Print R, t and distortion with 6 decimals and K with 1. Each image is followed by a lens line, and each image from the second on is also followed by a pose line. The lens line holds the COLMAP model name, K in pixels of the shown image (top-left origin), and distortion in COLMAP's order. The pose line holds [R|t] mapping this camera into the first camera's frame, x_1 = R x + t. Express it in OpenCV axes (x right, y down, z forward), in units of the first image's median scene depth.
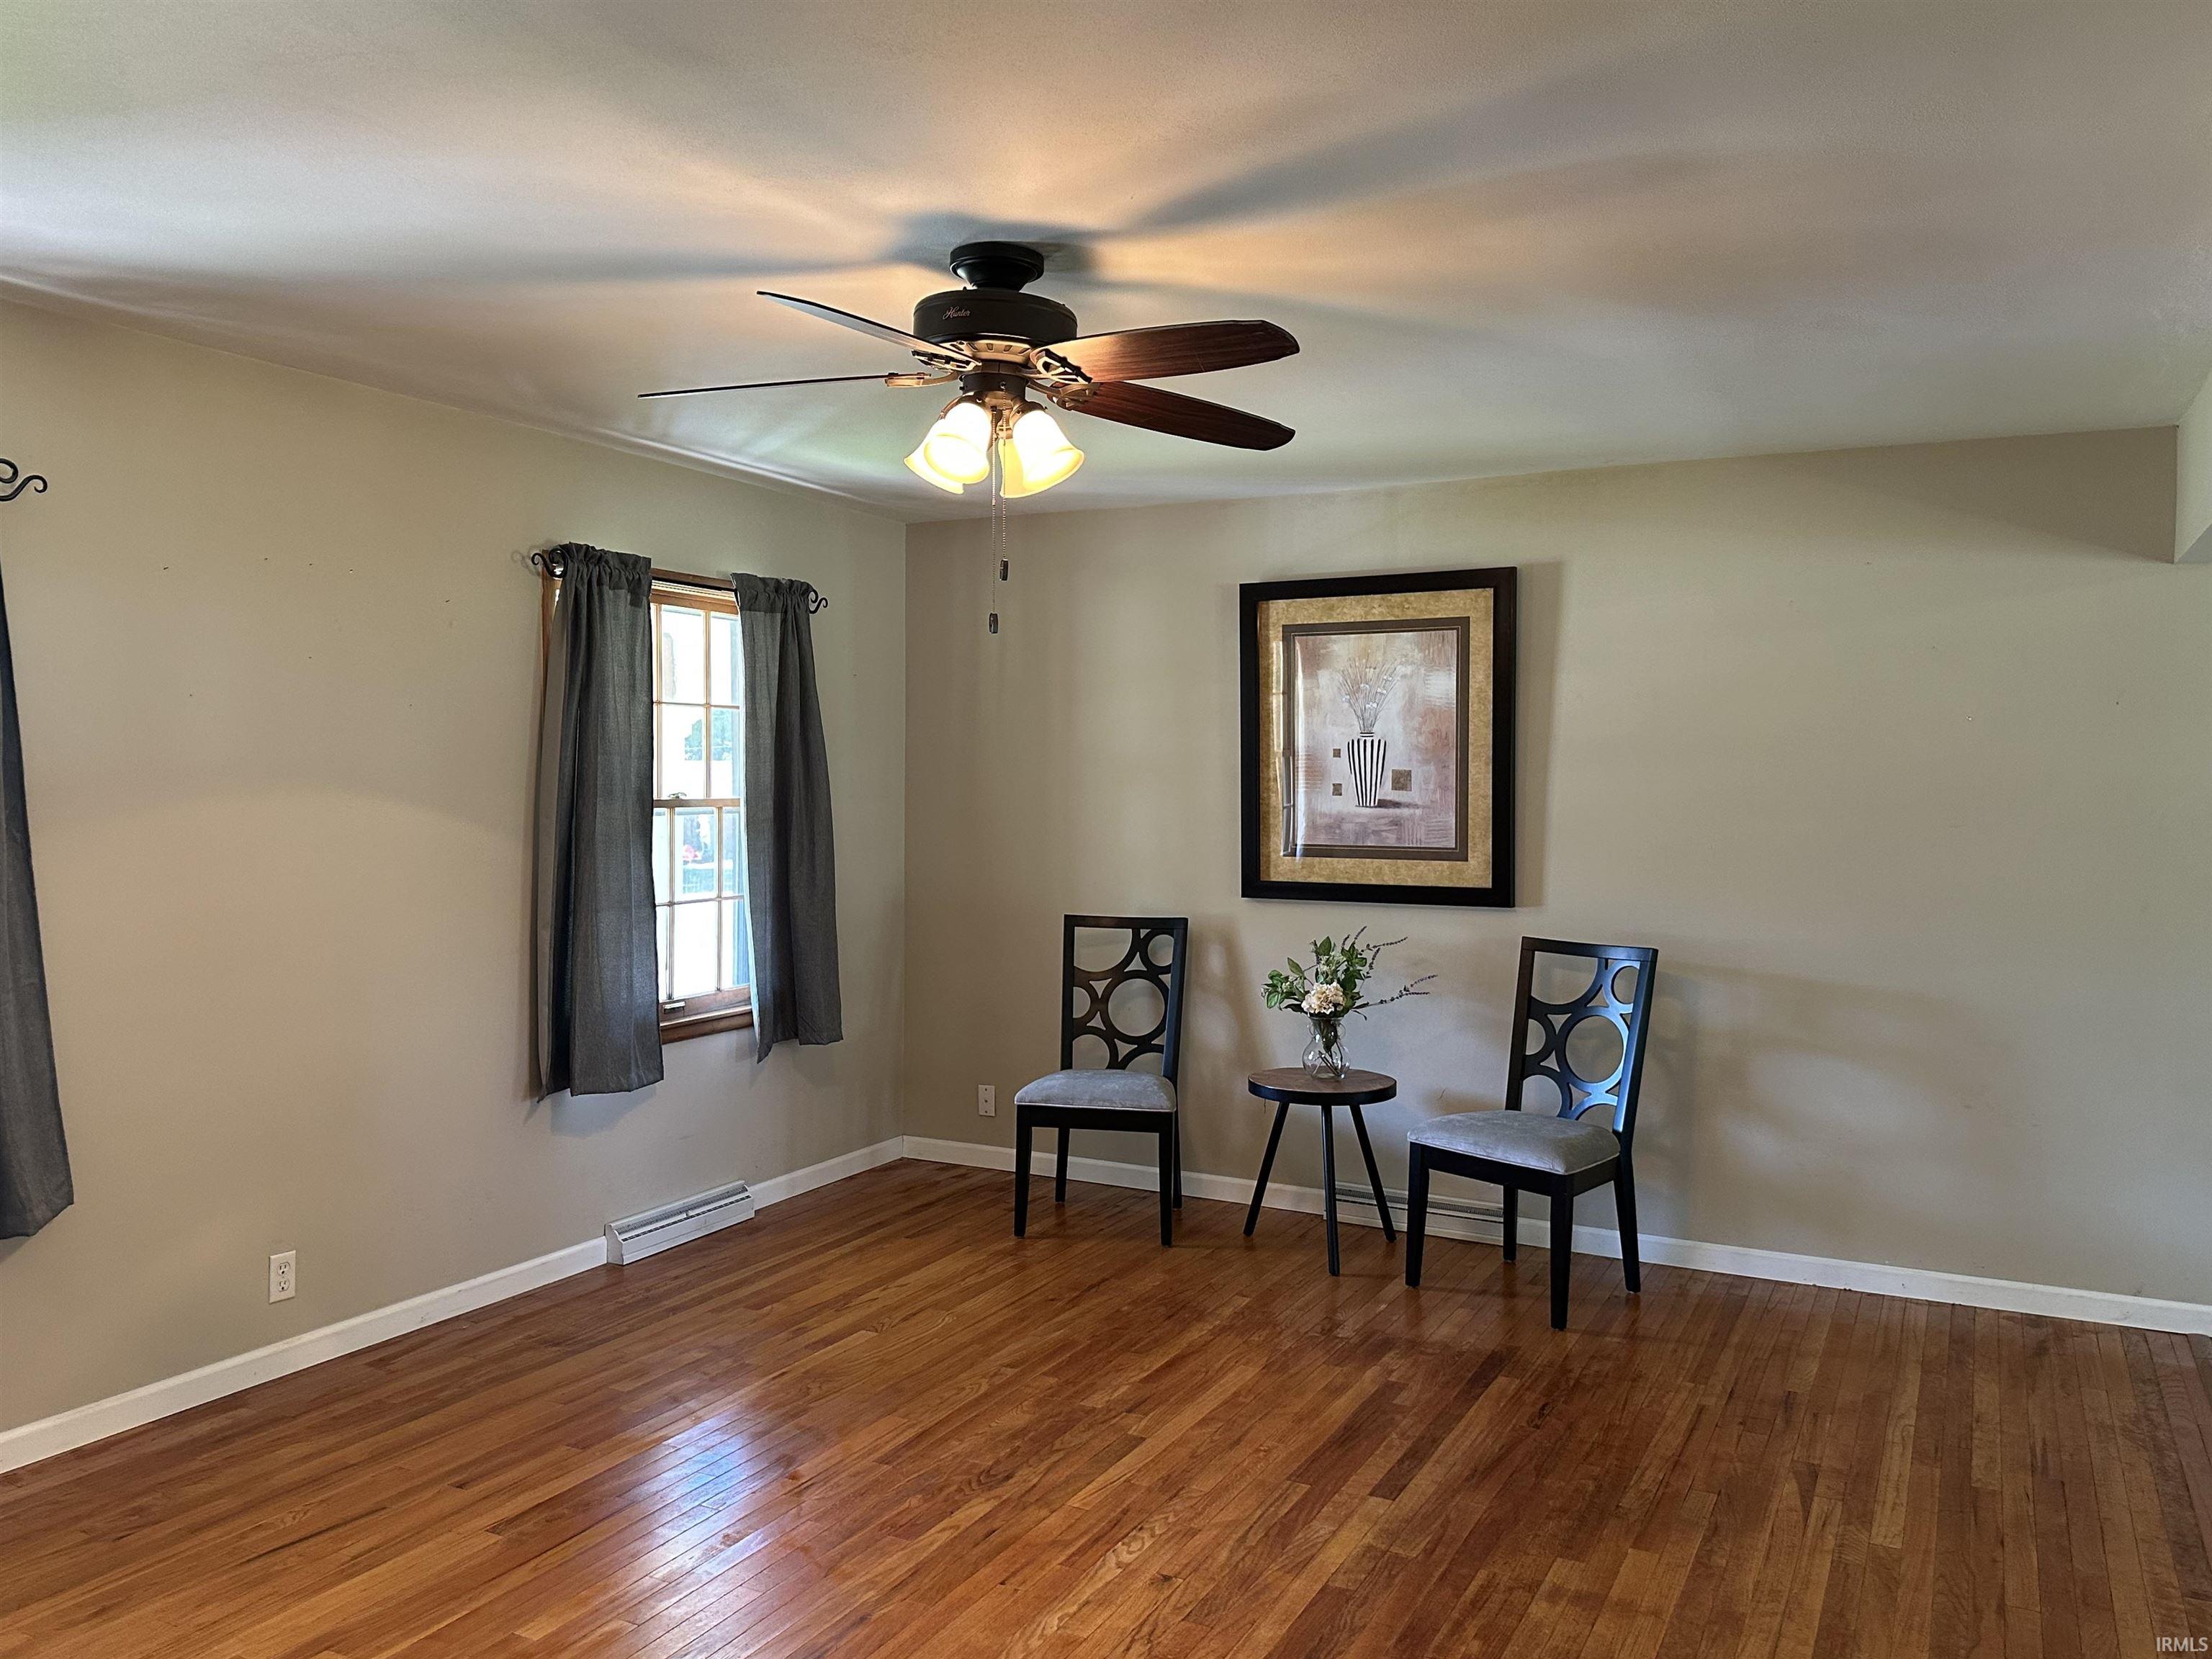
lens RADIAL K [[1705.0, 0, 1108.0], [0, 1705.0, 848.0], [0, 0, 1]] dist [0.110408, 0.000026]
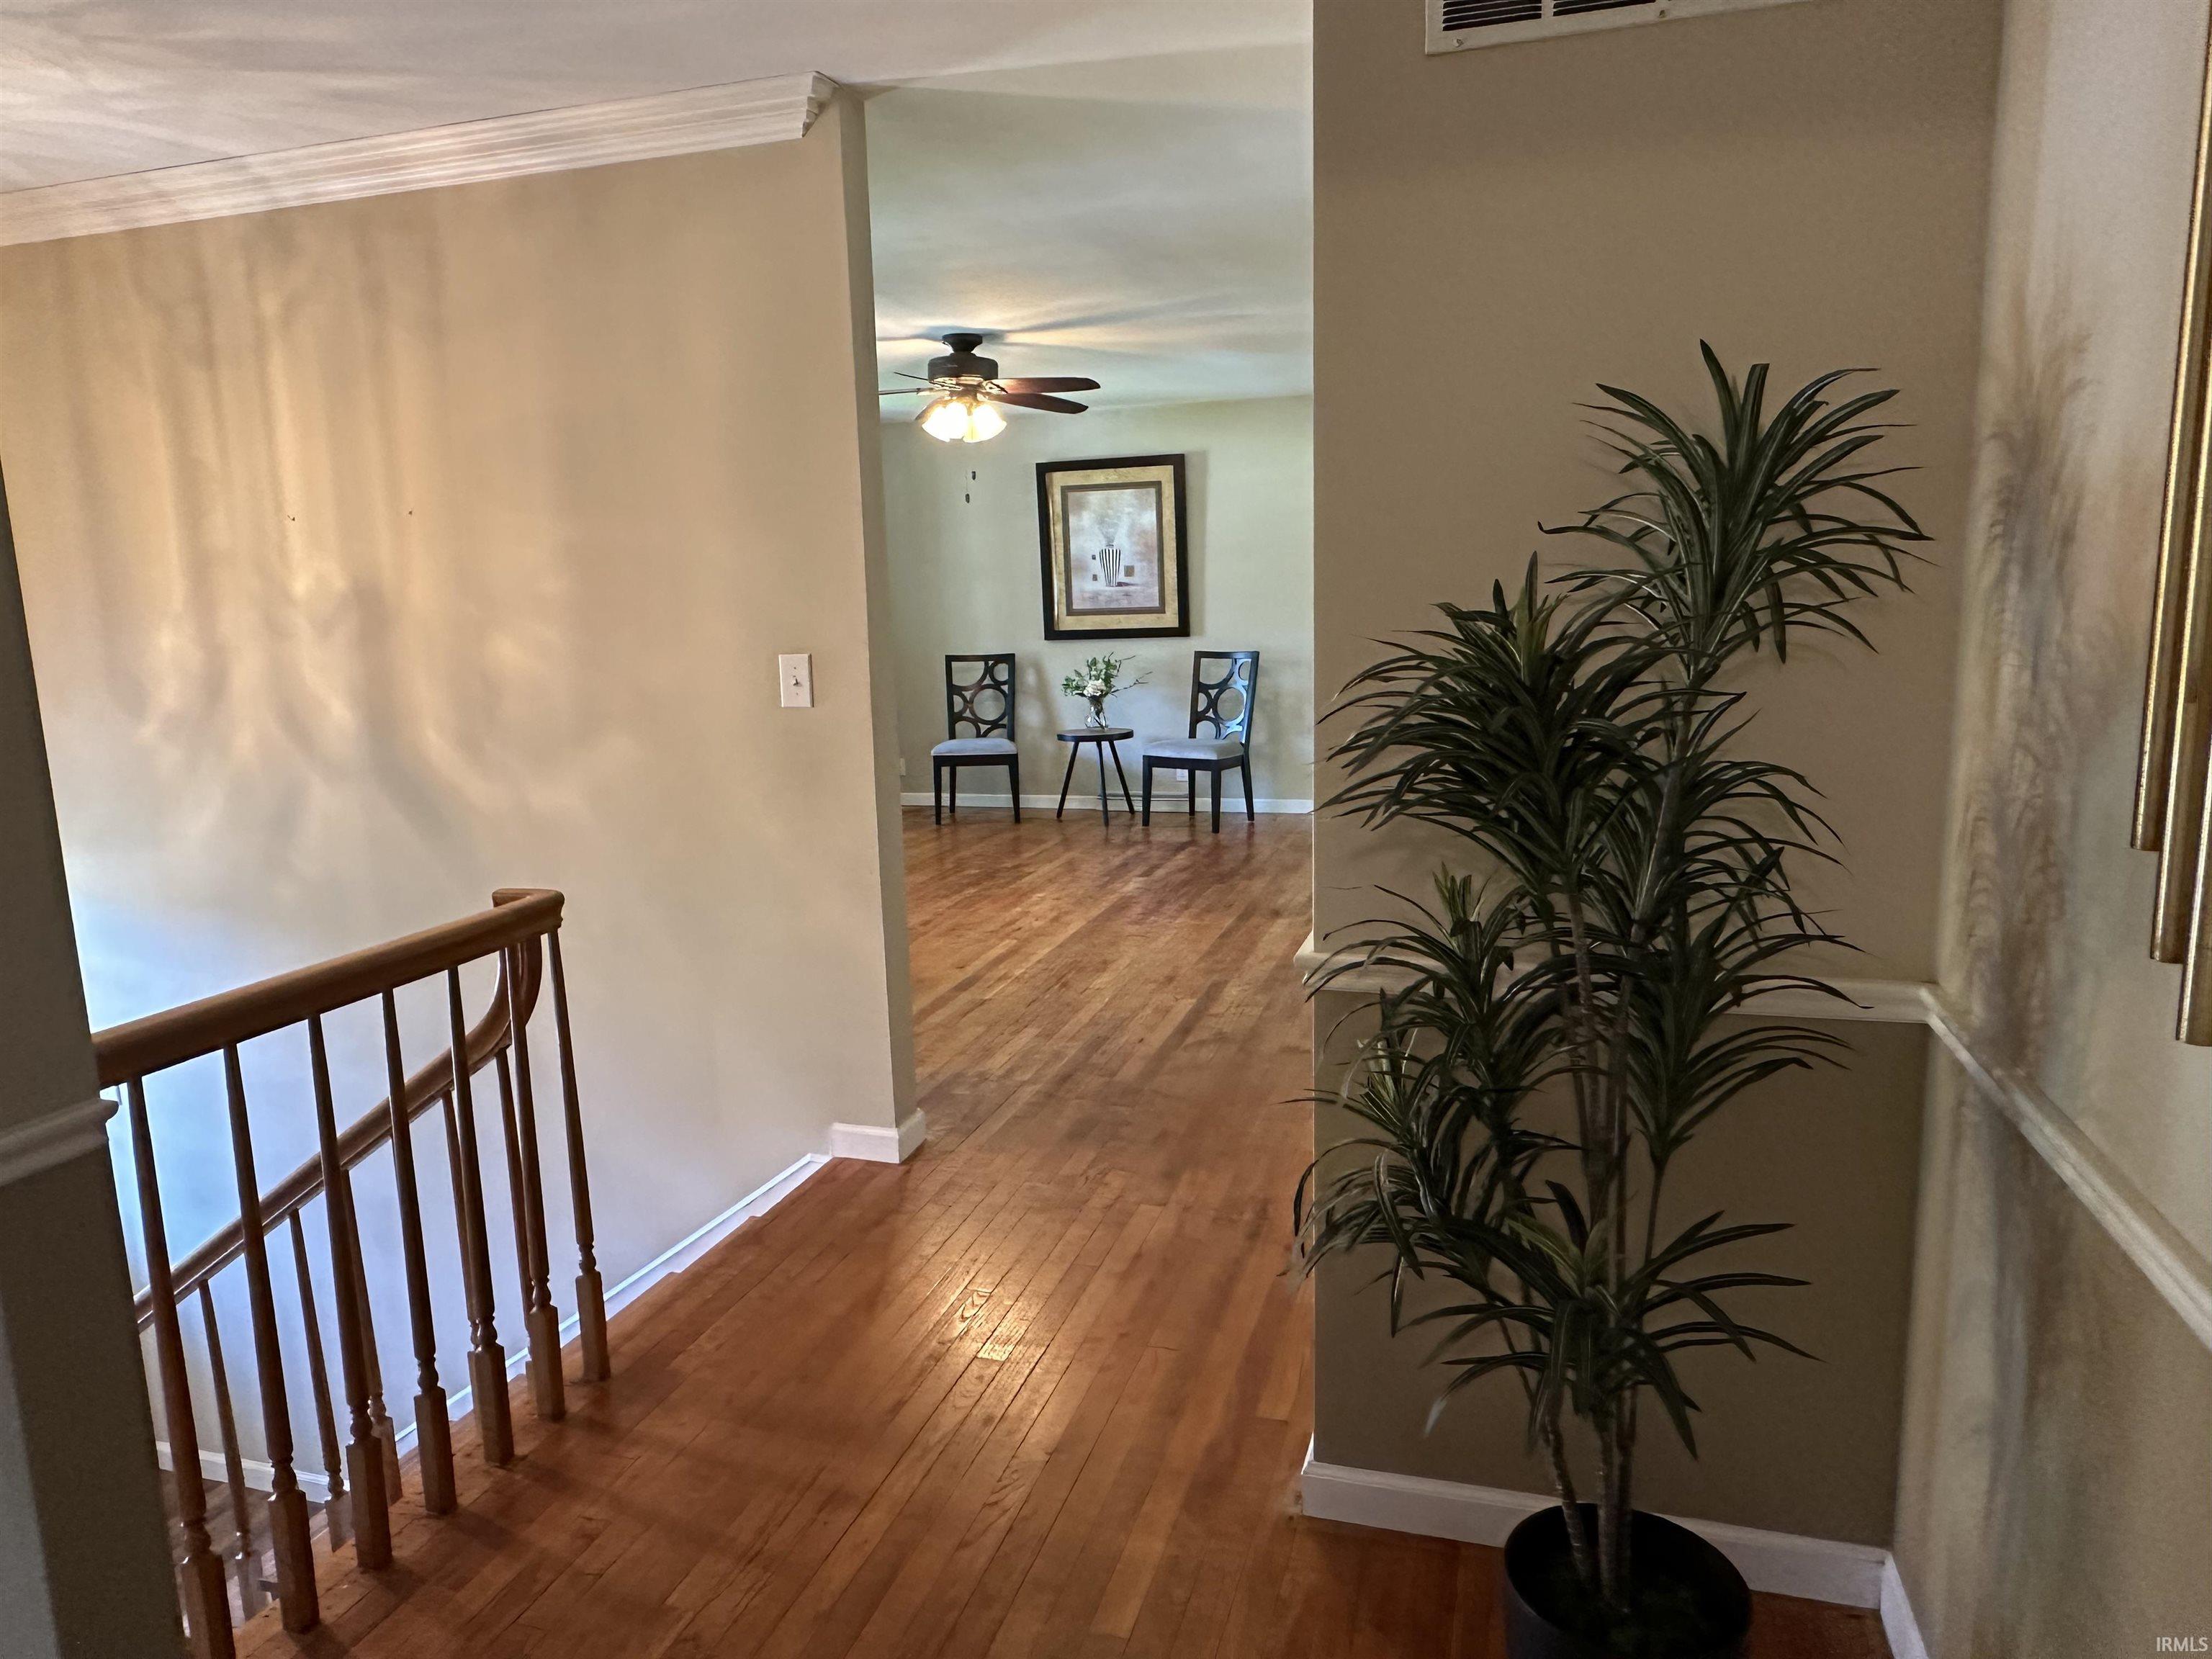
lens RADIAL K [[1230.8, 0, 1106.0], [0, 1230.8, 829.5], [0, 0, 1]] dist [-0.030489, -0.000152]
pose [[0.985328, -0.066081, 0.157360, -0.083642], [0.041232, 0.986858, 0.156240, 0.028460], [-0.165616, -0.147460, 0.975104, -0.345250]]
